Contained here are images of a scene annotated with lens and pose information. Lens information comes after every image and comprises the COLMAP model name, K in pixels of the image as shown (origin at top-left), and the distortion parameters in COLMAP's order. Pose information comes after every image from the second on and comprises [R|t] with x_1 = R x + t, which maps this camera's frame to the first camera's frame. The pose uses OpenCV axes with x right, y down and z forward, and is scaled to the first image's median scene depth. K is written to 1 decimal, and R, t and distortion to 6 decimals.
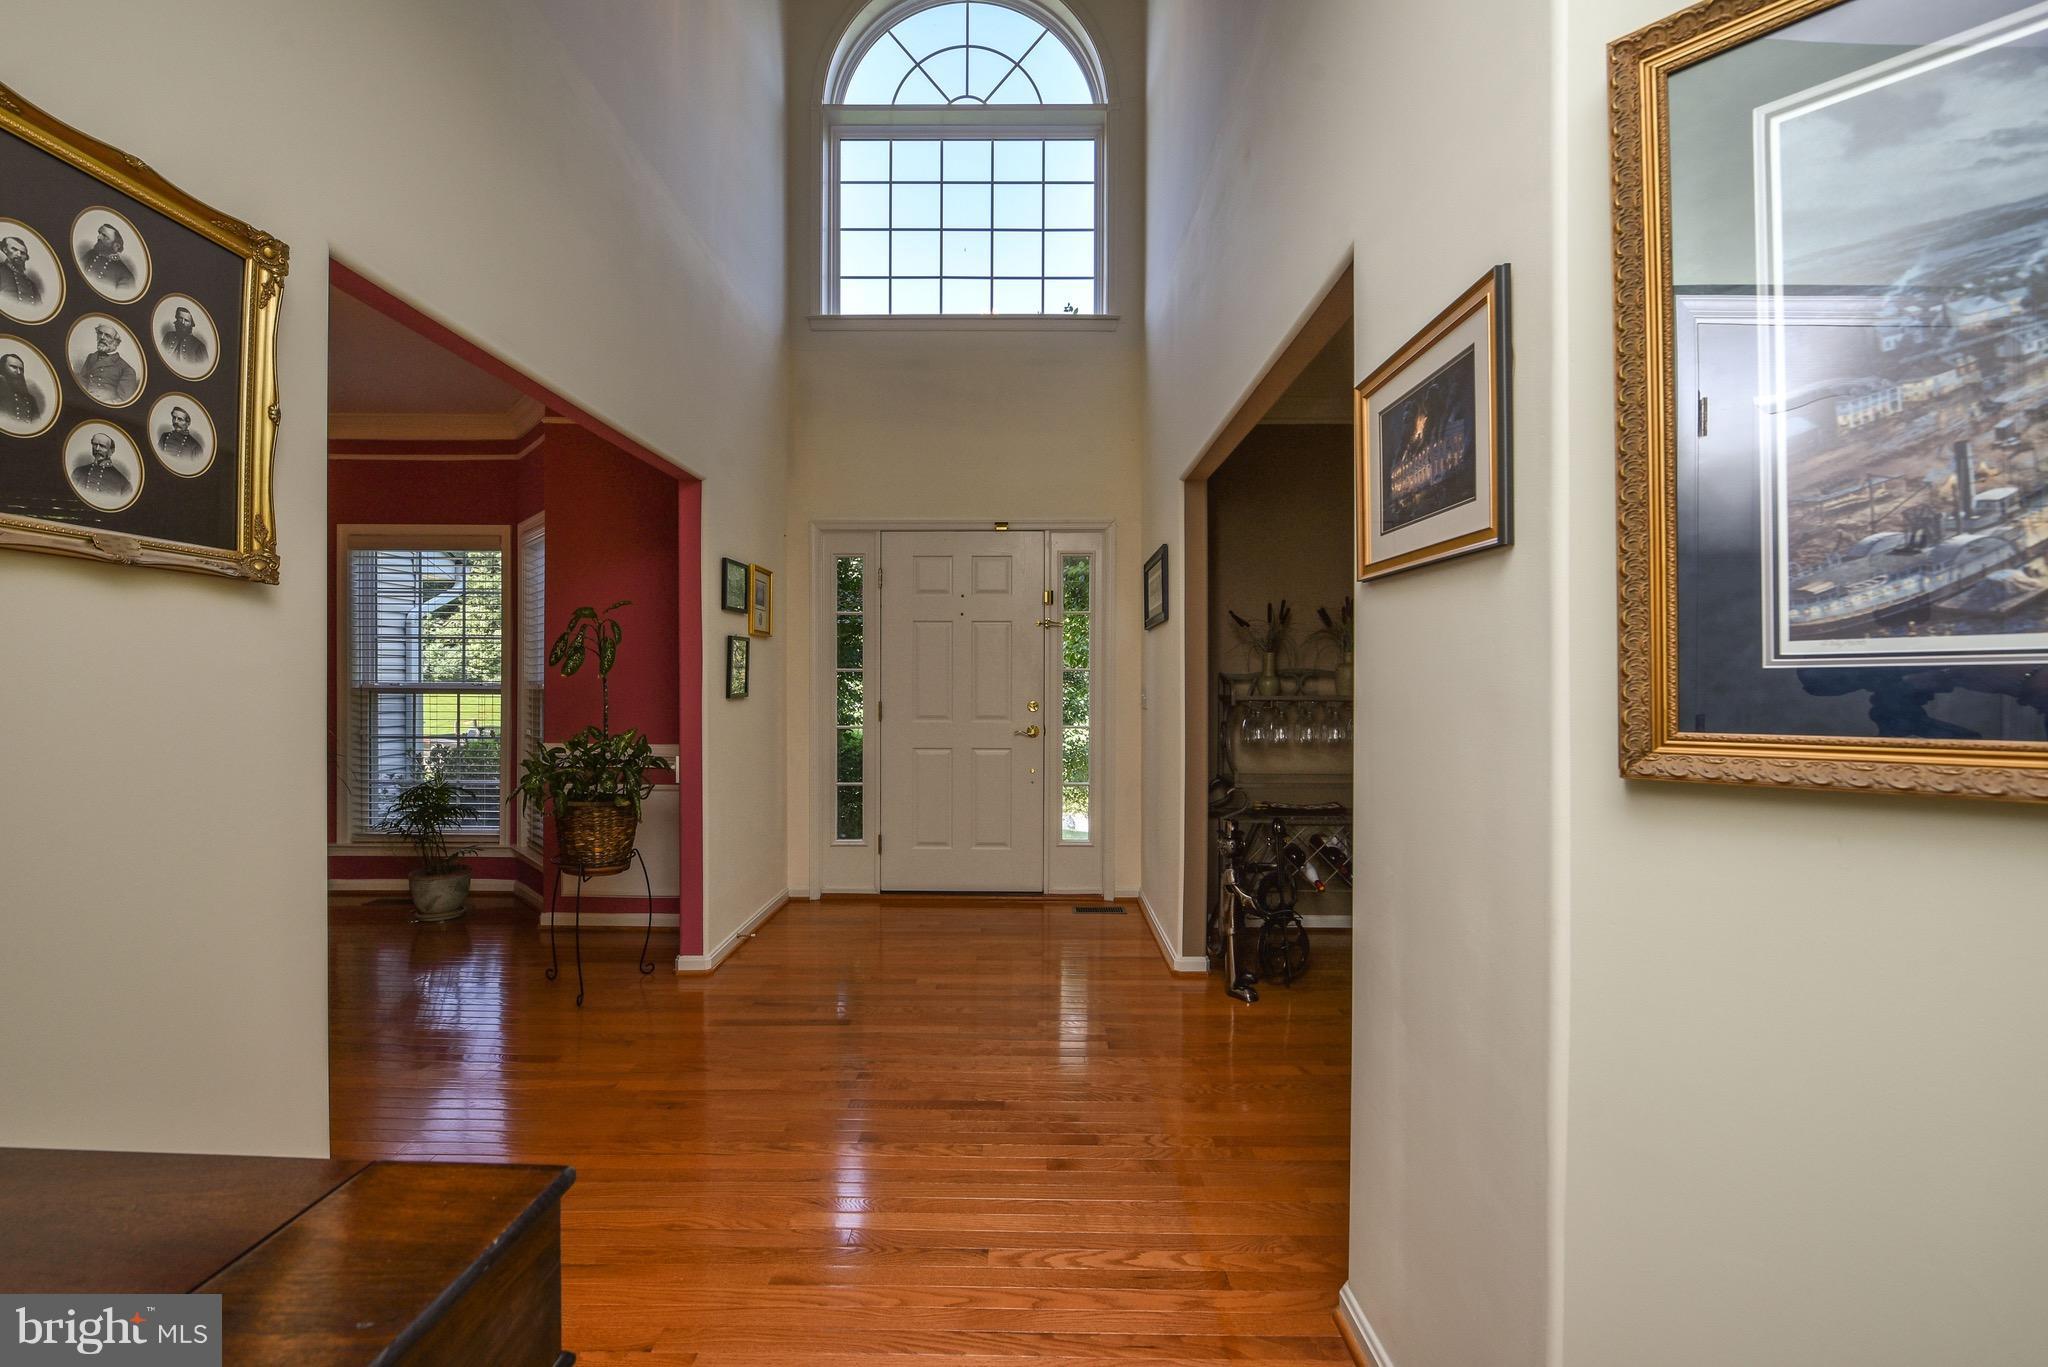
lens RADIAL K [[844.8, 0, 1023.5], [0, 844.8, 672.9], [0, 0, 1]] dist [-0.009442, 0.000649]
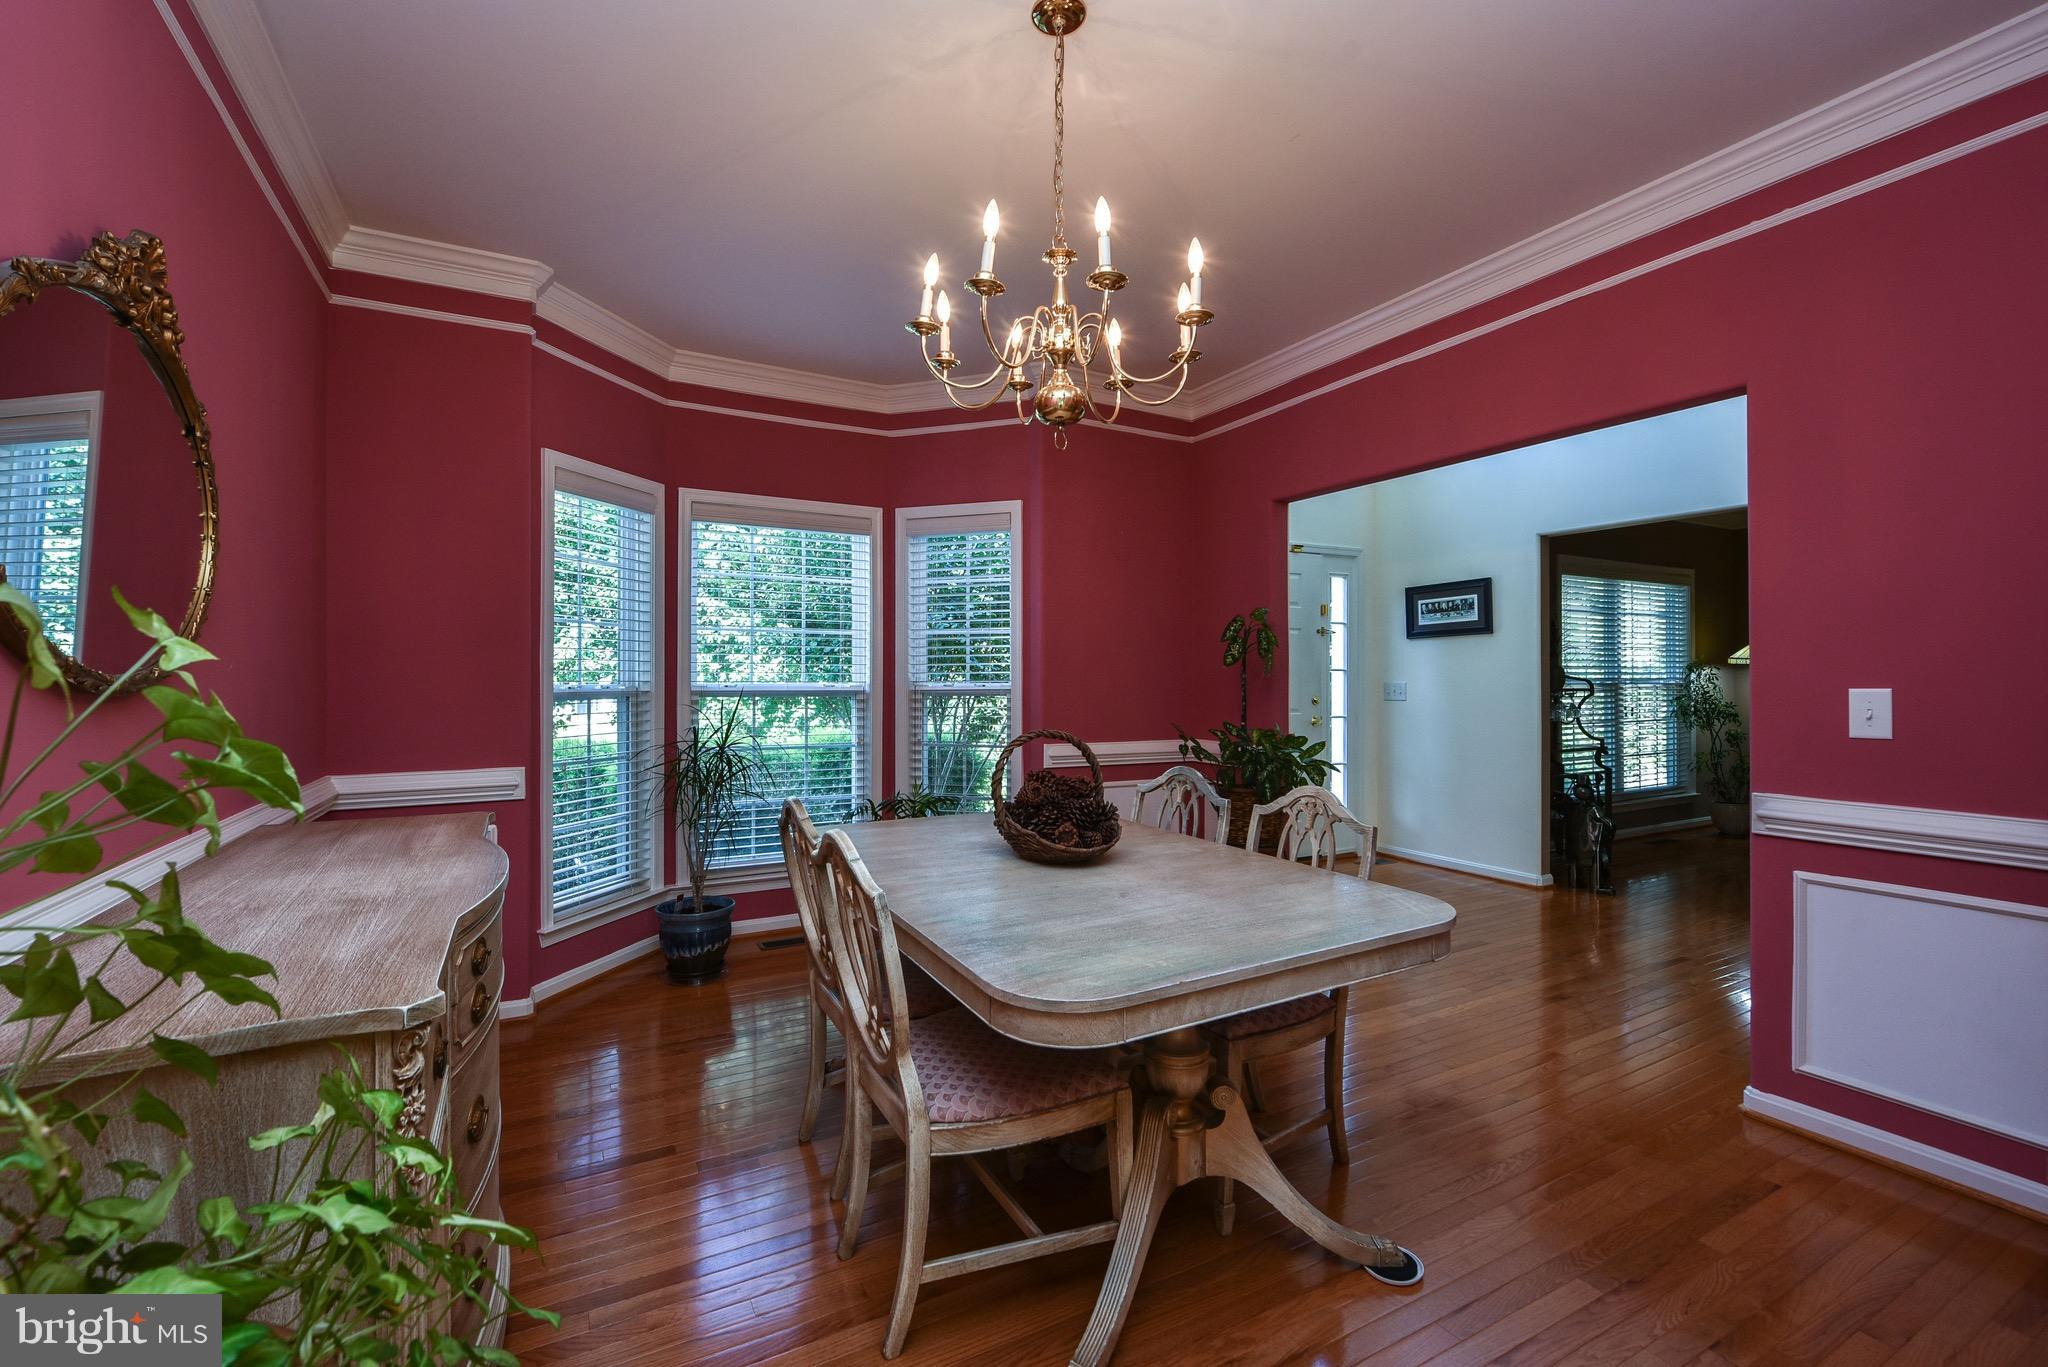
lens RADIAL K [[844.8, 0, 1014.6], [0, 844.8, 678.4], [0, 0, 1]] dist [-0.009442, 0.000649]
pose [[0.877162, -0.003703, 0.480180, -1.392475], [0.001021, 0.999982, 0.005846, -0.000745], [-0.480194, -0.004638, 0.877150, 0.219698]]
